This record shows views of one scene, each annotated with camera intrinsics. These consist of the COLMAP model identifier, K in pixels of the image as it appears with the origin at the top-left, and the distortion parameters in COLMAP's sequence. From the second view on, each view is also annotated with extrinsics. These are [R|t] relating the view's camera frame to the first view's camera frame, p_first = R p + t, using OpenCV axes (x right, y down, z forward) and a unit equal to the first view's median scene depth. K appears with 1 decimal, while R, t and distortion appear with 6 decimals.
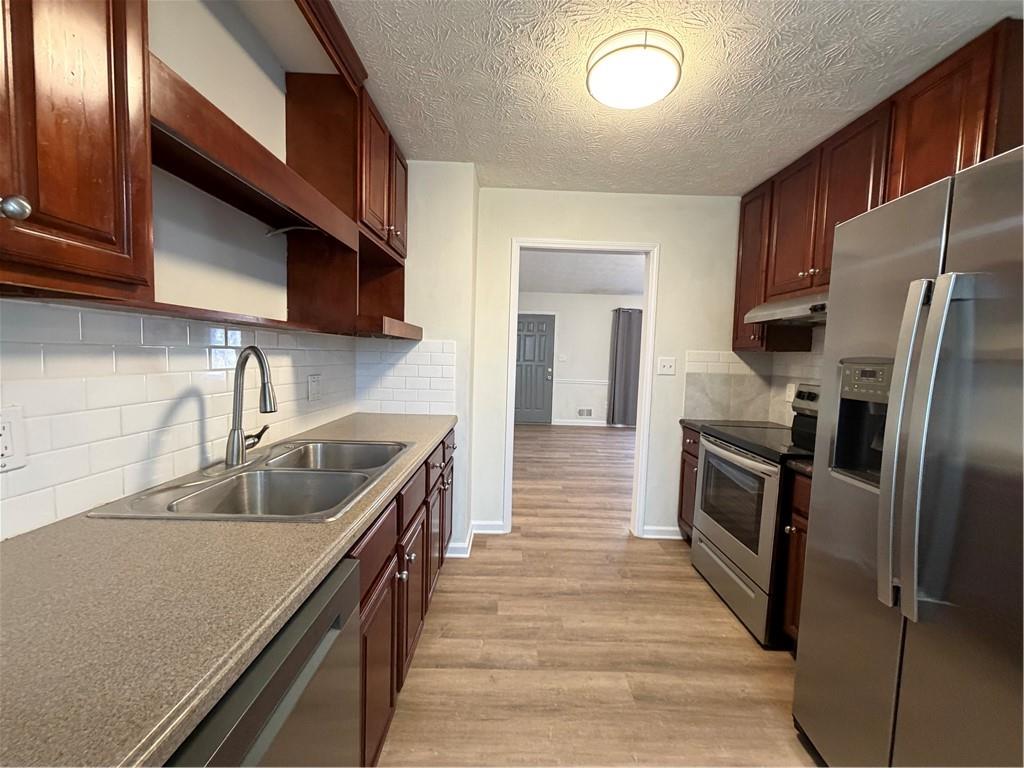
lens RADIAL K [[408.7, 0, 512.3], [0, 408.7, 383.1], [0, 0, 1]] dist [0.003749, 0.000116]
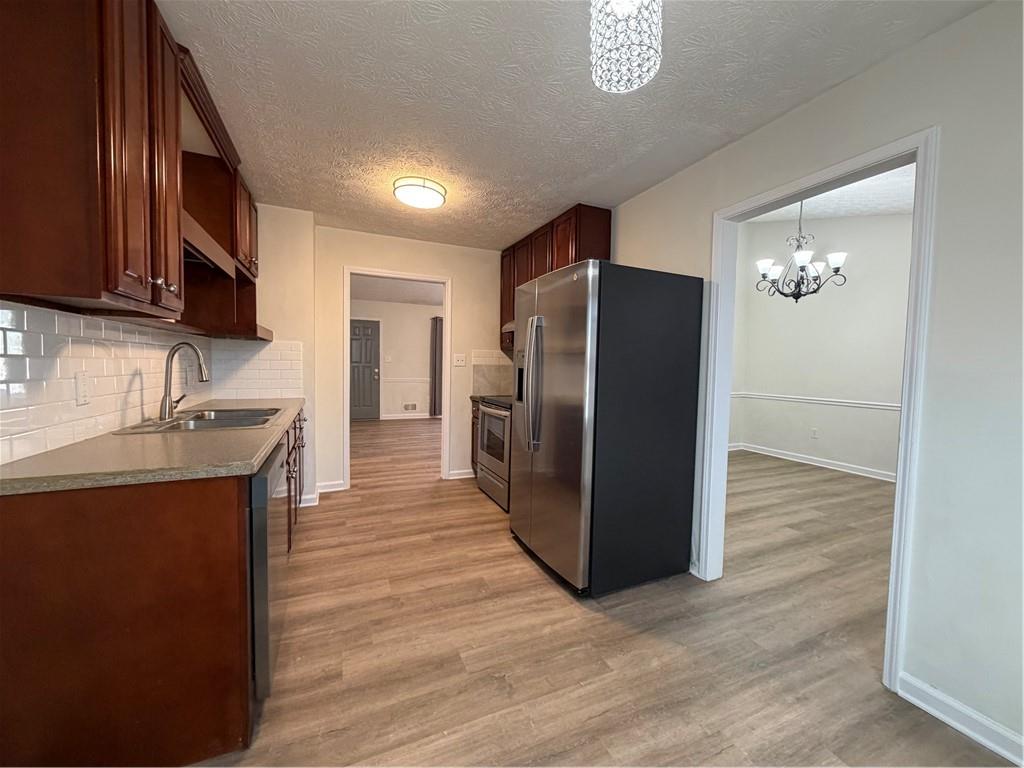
lens RADIAL K [[408.7, 0, 513.2], [0, 408.7, 380.8], [0, 0, 1]] dist [0.003749, 0.000116]
pose [[0.914825, -0.031527, 0.402618, -0.049701], [0.038467, 0.999218, -0.009163, 0.061253], [-0.402014, 0.023870, 0.915322, -0.488496]]
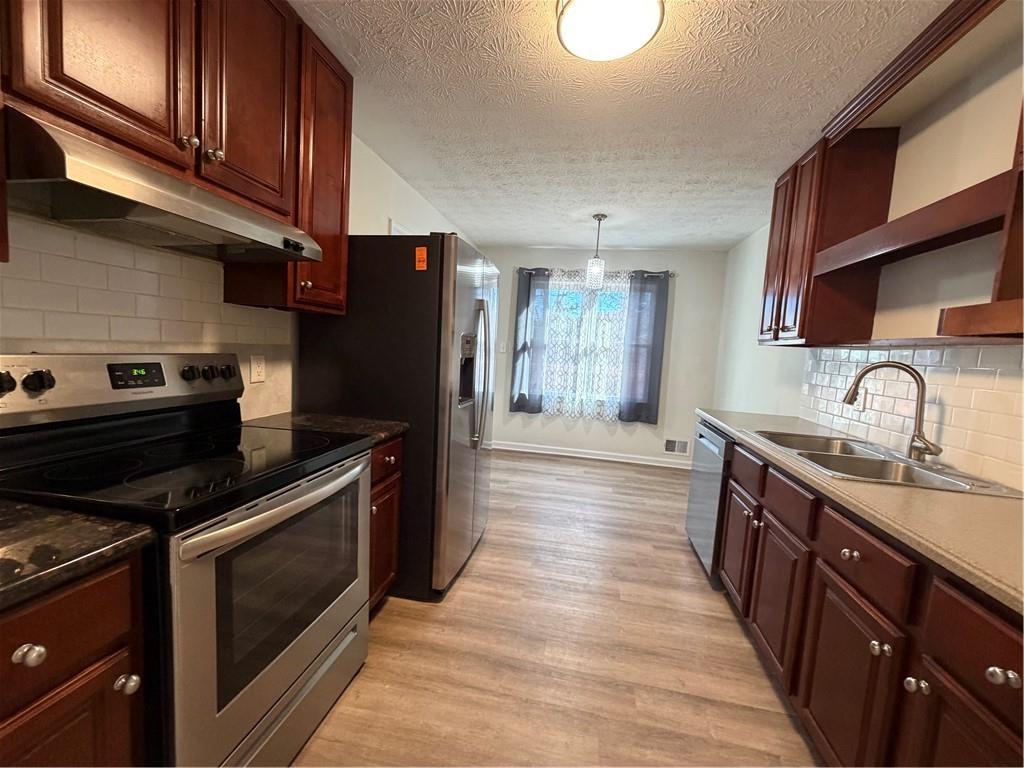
lens RADIAL K [[408.7, 0, 507.7], [0, 408.7, 382.3], [0, 0, 1]] dist [0.003749, 0.000116]
pose [[-0.974174, -0.113278, 0.195329, 0.157877], [-0.082261, 0.983653, 0.160186, -0.069072], [-0.210282, 0.139981, -0.967568, 1.234902]]
